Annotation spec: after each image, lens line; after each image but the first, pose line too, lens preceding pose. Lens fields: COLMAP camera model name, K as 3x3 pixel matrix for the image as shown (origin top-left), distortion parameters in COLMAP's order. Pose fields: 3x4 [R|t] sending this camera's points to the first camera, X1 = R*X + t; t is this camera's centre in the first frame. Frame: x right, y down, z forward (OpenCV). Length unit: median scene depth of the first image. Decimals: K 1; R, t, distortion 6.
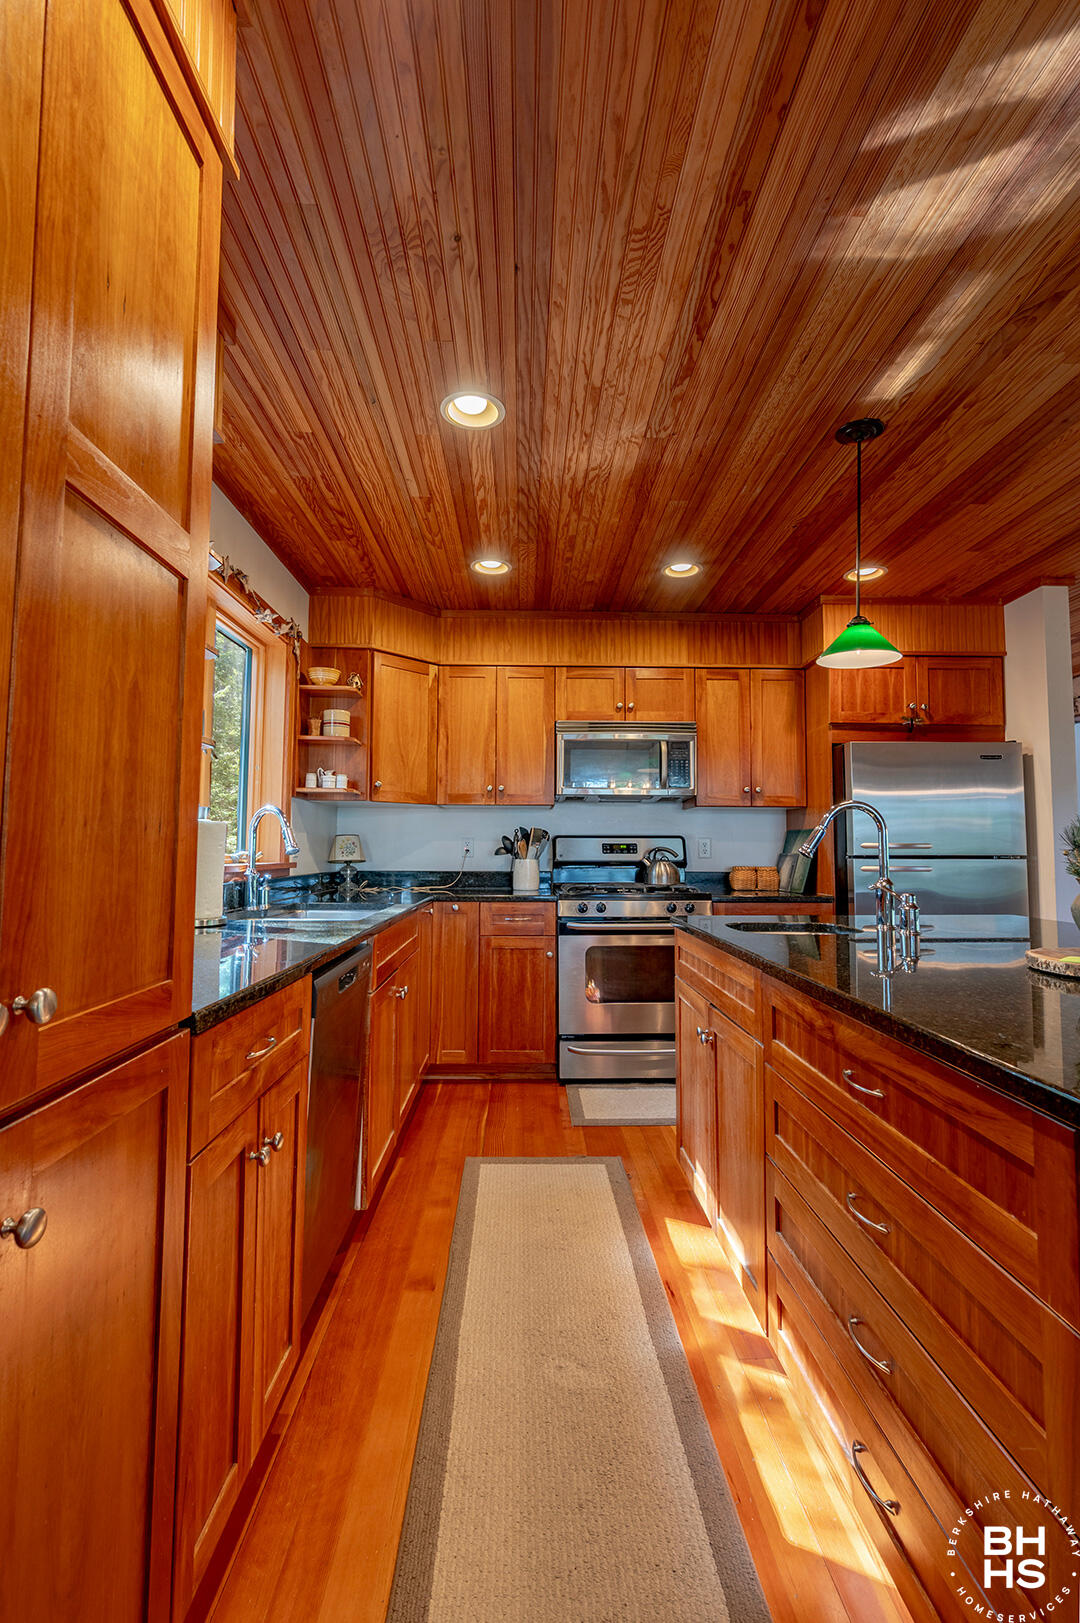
lens RADIAL K [[708.9, 0, 542.5], [0, 708.9, 805.3], [0, 0, 1]] dist [-0.000320, -0.000005]
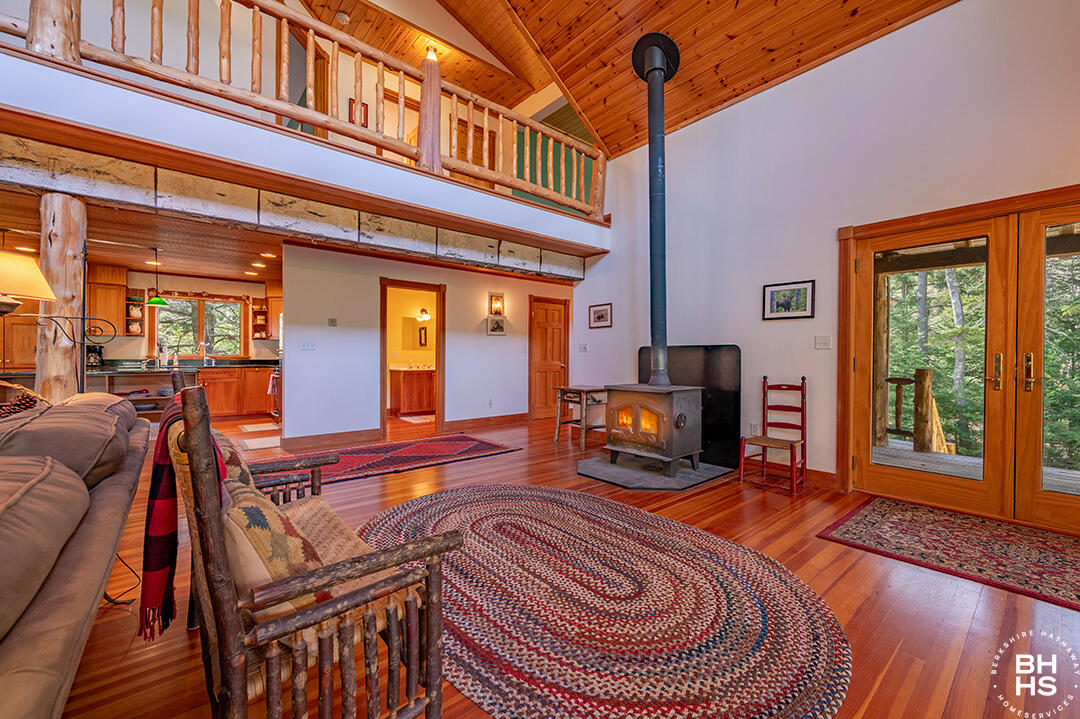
lens RADIAL K [[425.7, 0, 538.6], [0, 425.7, 358.9], [0, 0, 1]] dist [-0.003697, -0.000472]
pose [[0.616266, -0.001140, -0.787537, 2.232261], [0.044505, 0.998451, 0.033381, 0.077407], [0.786279, -0.055621, 0.615362, 0.710727]]
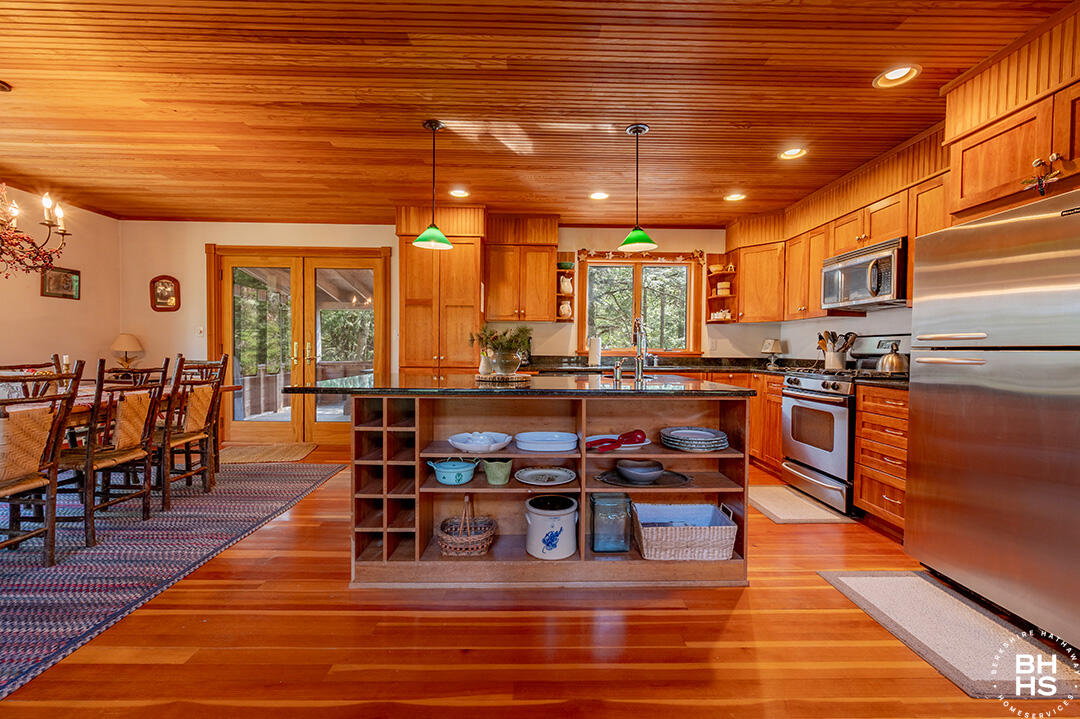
lens RADIAL K [[425.7, 0, 542.5], [0, 425.7, 359.7], [0, 0, 1]] dist [-0.003697, -0.000472]
pose [[-0.013872, 0.021932, -0.999663, 0.973880], [0.048832, 0.998581, 0.021230, 0.045105], [0.998711, -0.048522, -0.014923, 0.423304]]
